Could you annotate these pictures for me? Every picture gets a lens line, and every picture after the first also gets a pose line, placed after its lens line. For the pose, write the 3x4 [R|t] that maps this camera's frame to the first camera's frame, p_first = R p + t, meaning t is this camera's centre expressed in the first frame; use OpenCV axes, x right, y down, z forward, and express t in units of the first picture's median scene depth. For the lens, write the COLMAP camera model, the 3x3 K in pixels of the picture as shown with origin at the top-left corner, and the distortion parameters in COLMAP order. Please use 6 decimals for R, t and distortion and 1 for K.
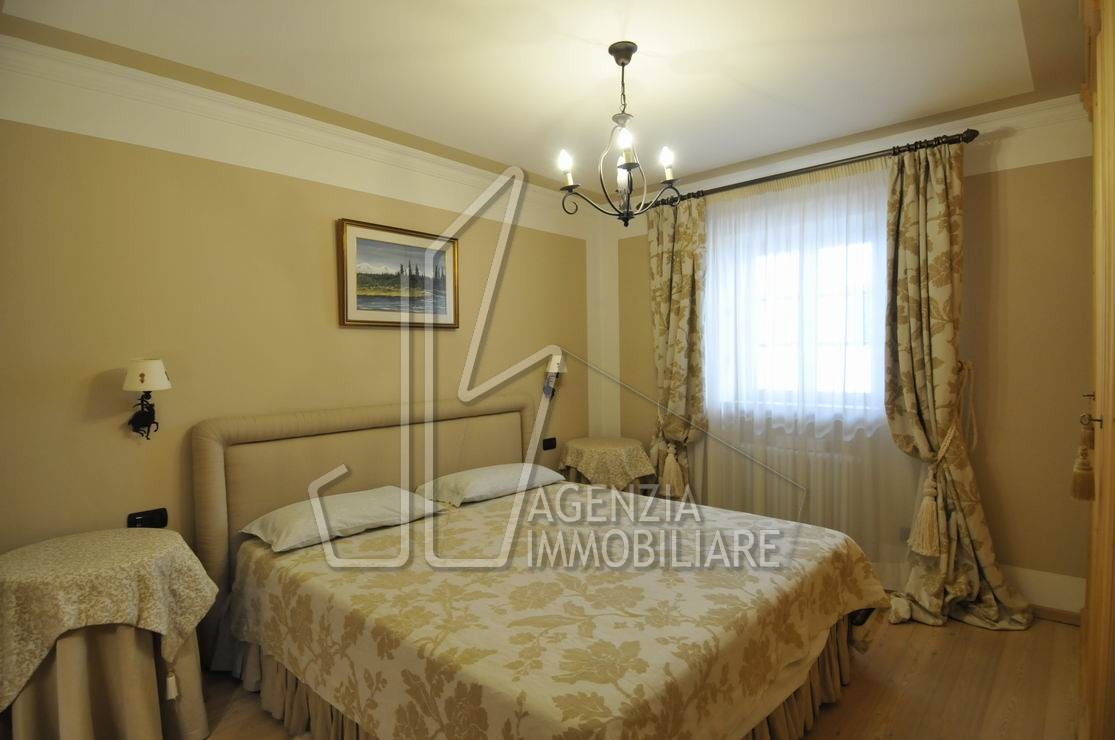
lens RADIAL K [[576.0, 0, 556.5], [0, 576.0, 373.1], [0, 0, 1]] dist [0.012659, -0.012261]
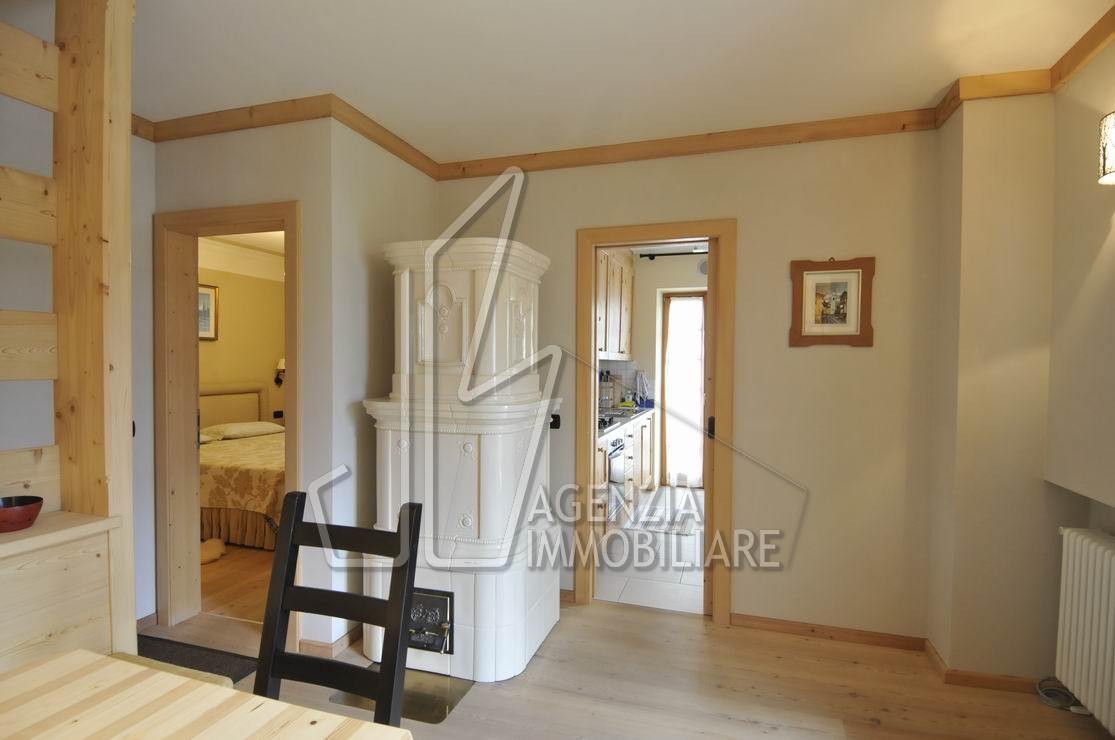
lens RADIAL K [[576.0, 0, 554.9], [0, 576.0, 376.4], [0, 0, 1]] dist [0.012659, -0.012261]
pose [[0.907989, 0.018111, 0.418603, 0.018671], [-0.012083, 0.999782, -0.017046, 0.048169], [-0.418820, 0.010419, 0.908009, -1.065010]]
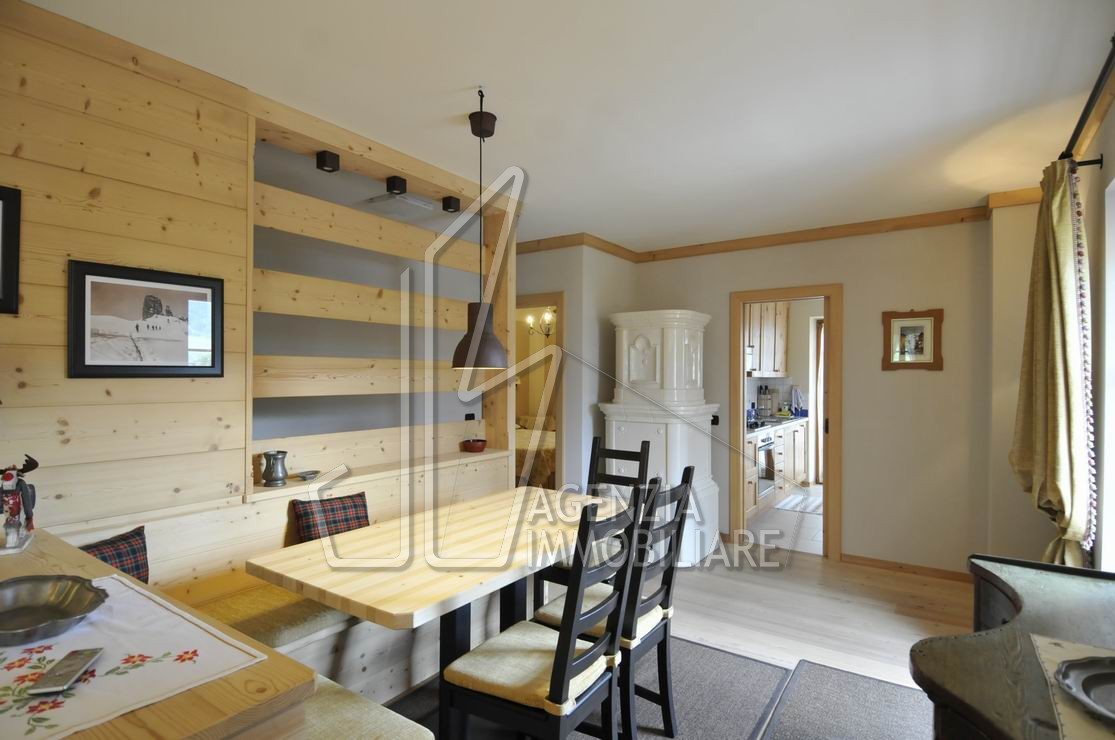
lens RADIAL K [[576.0, 0, 550.9], [0, 576.0, 375.4], [0, 0, 1]] dist [0.012659, -0.012261]
pose [[0.991431, 0.026346, 0.127947, -0.599946], [-0.021881, 0.999106, -0.036180, 0.075613], [-0.128786, 0.033071, 0.991121, -2.700850]]
